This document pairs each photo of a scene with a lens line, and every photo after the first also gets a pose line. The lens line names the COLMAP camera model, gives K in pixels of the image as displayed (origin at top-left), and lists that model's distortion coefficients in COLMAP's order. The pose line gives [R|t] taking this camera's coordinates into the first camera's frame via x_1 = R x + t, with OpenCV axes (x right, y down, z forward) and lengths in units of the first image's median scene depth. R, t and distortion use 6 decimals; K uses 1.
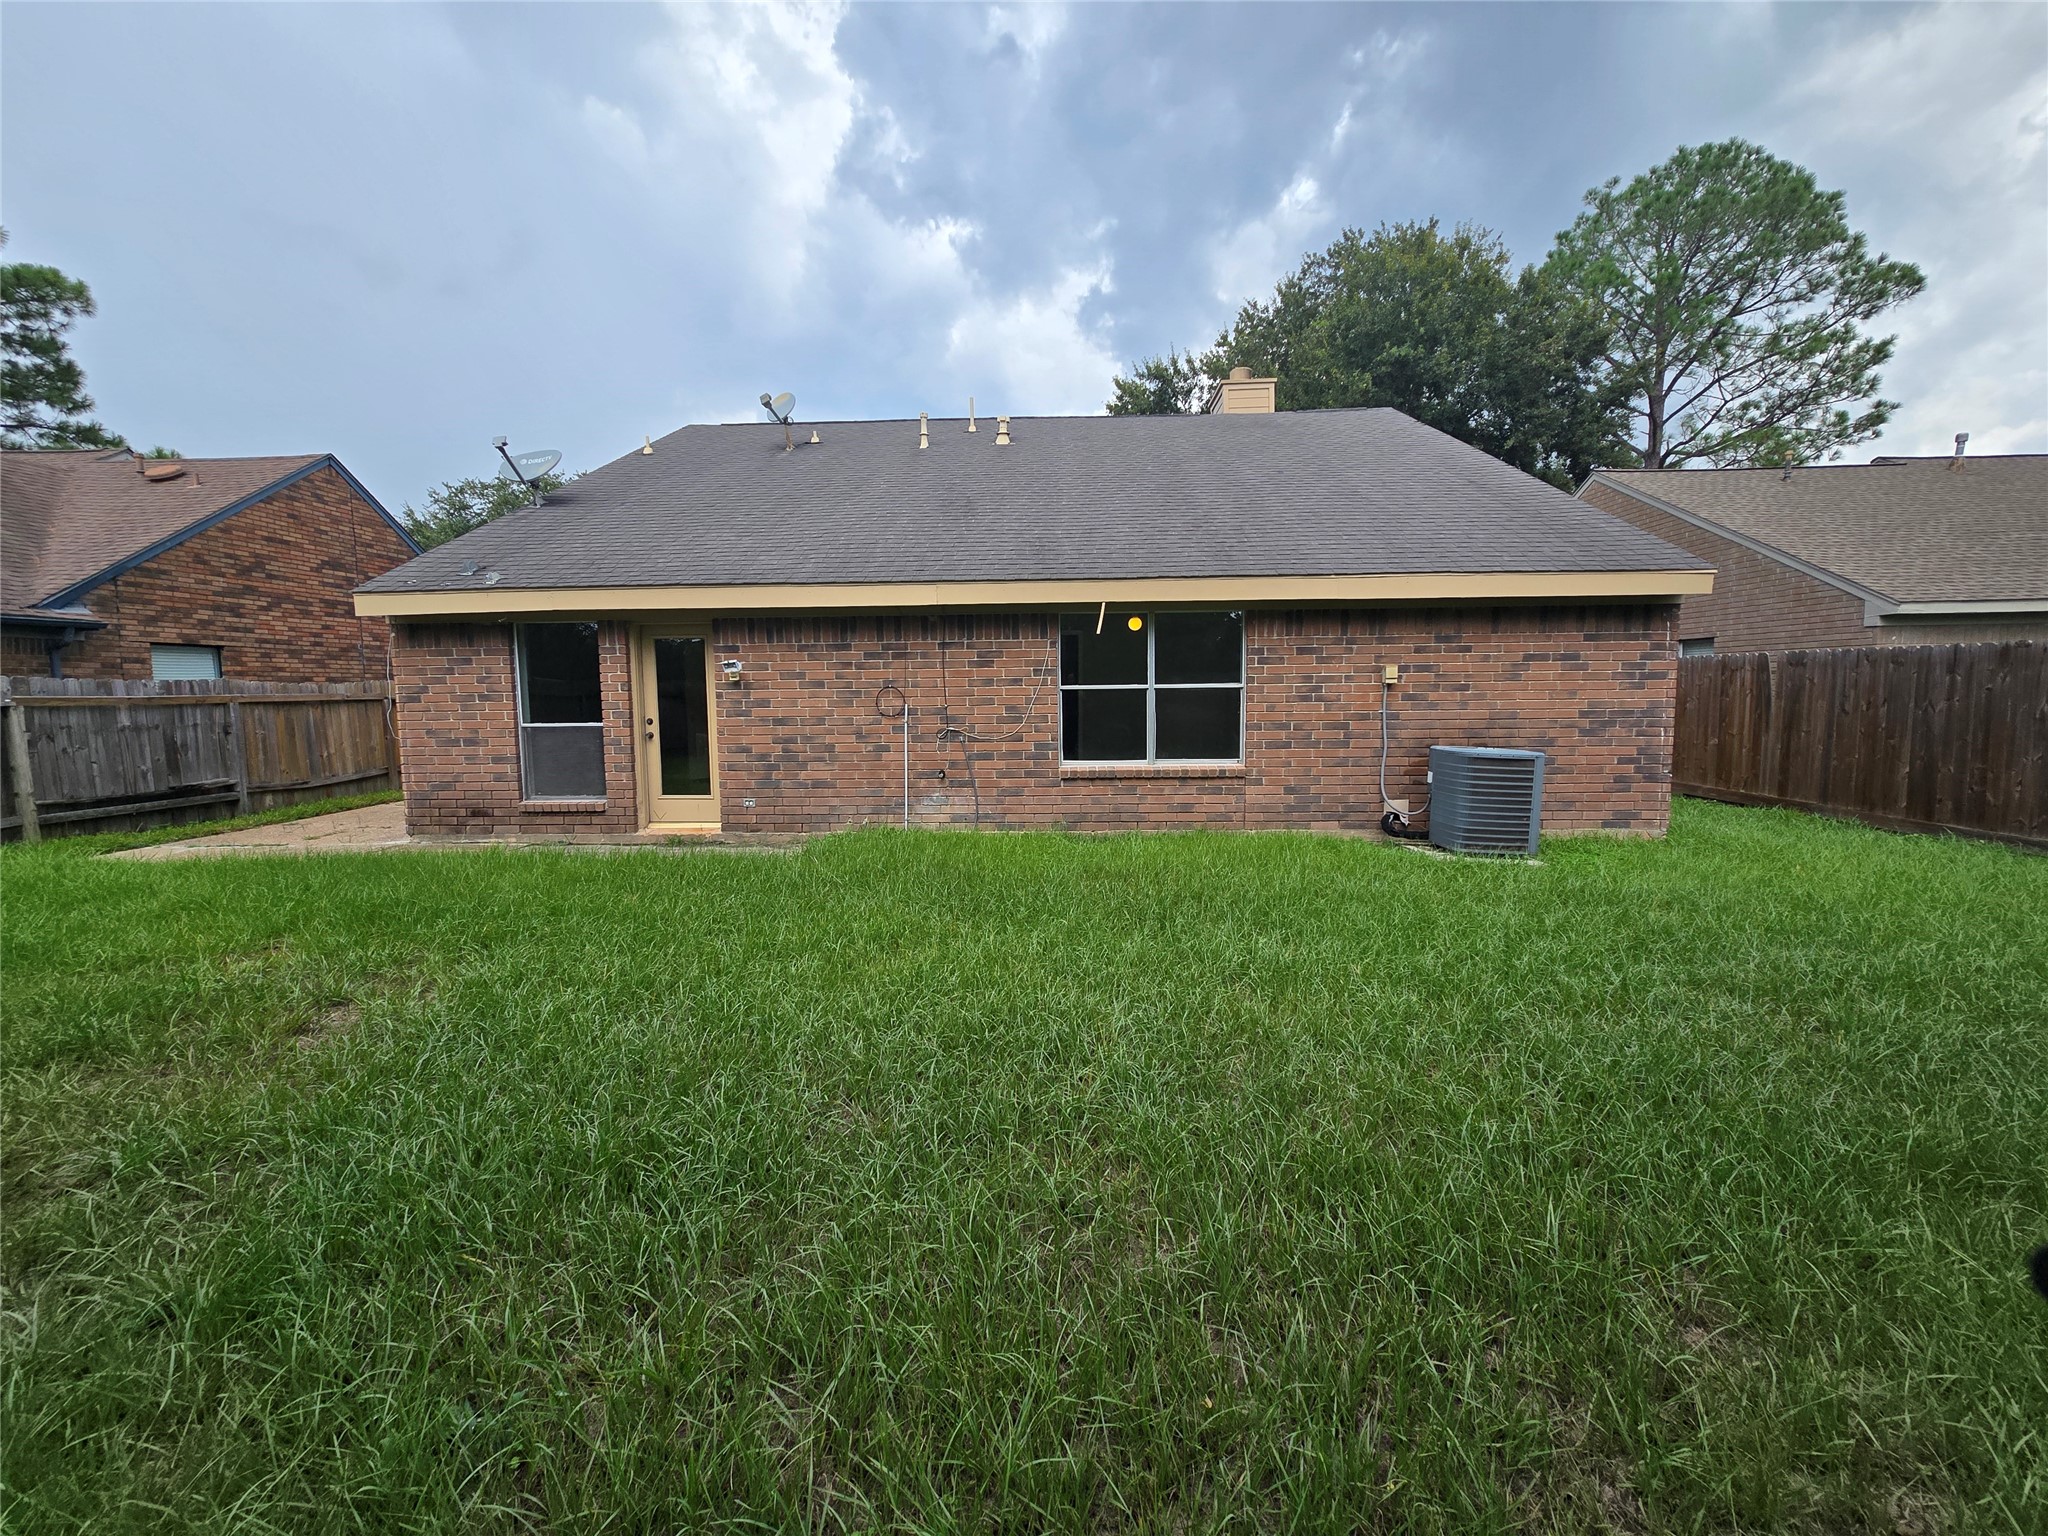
lens RADIAL K [[833.9, 0, 1023.2], [0, 833.9, 756.4], [0, 0, 1]] dist [-0.006911, 0.000147]
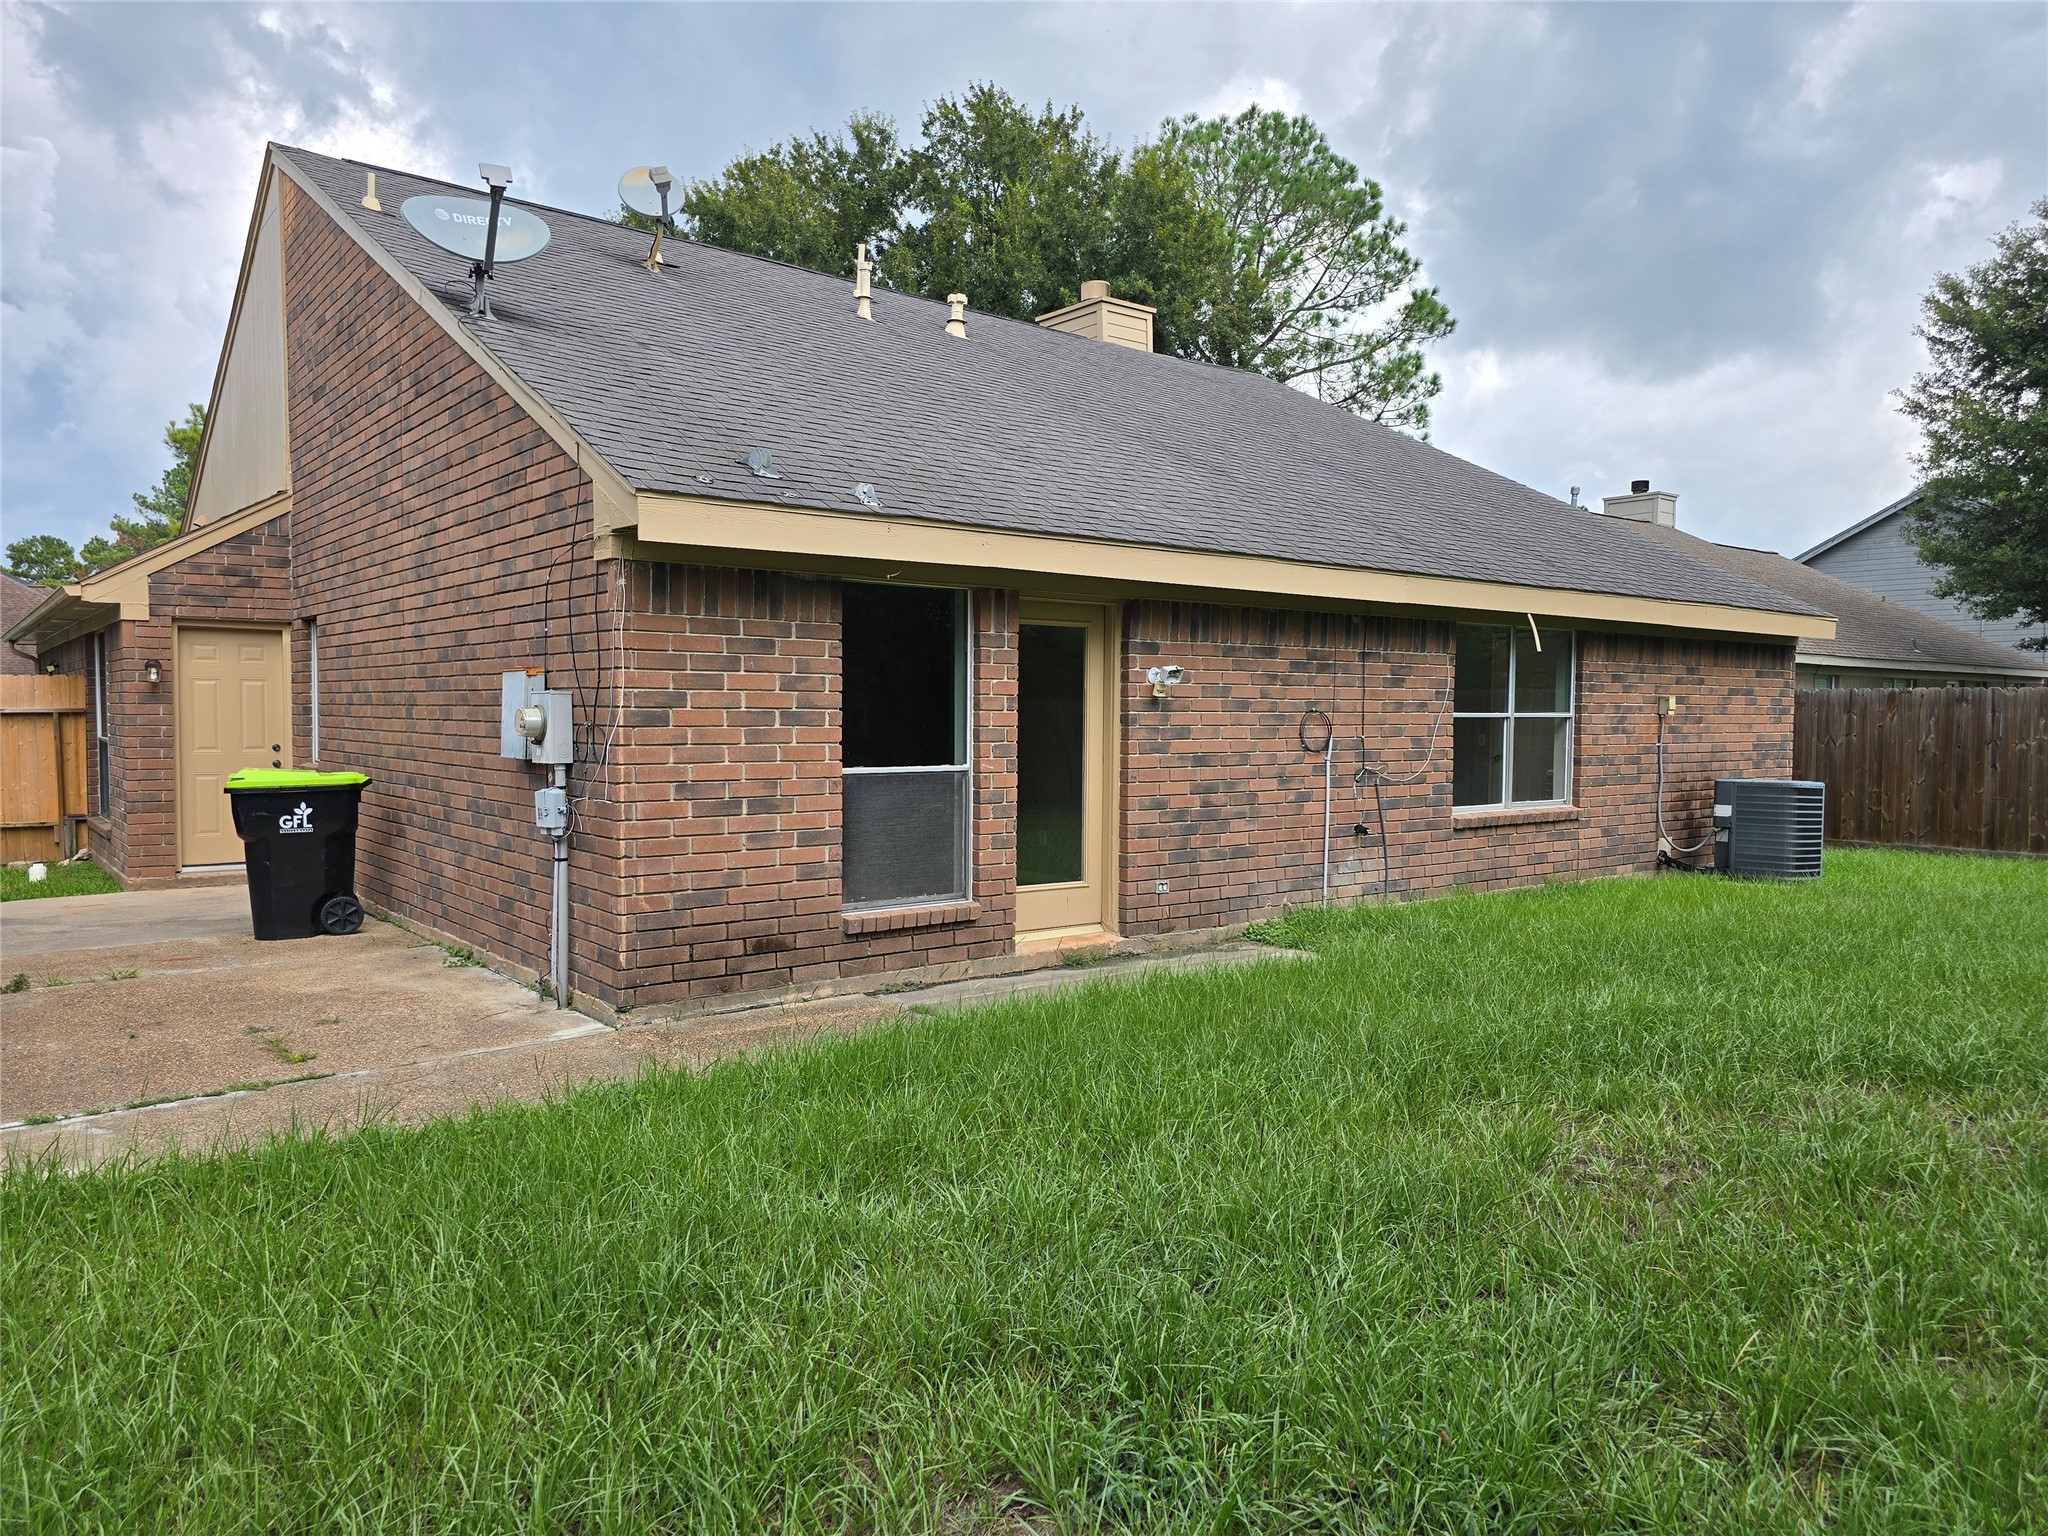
lens RADIAL K [[1377.1, 0, 1021.7], [0, 1377.1, 771.5], [0, 0, 1]] dist [0.052760, -0.041464]
pose [[0.755883, -0.012128, 0.654594, -1.113993], [0.040320, 0.998793, -0.028053, -0.008103], [-0.653464, 0.047598, 0.755460, 0.268205]]
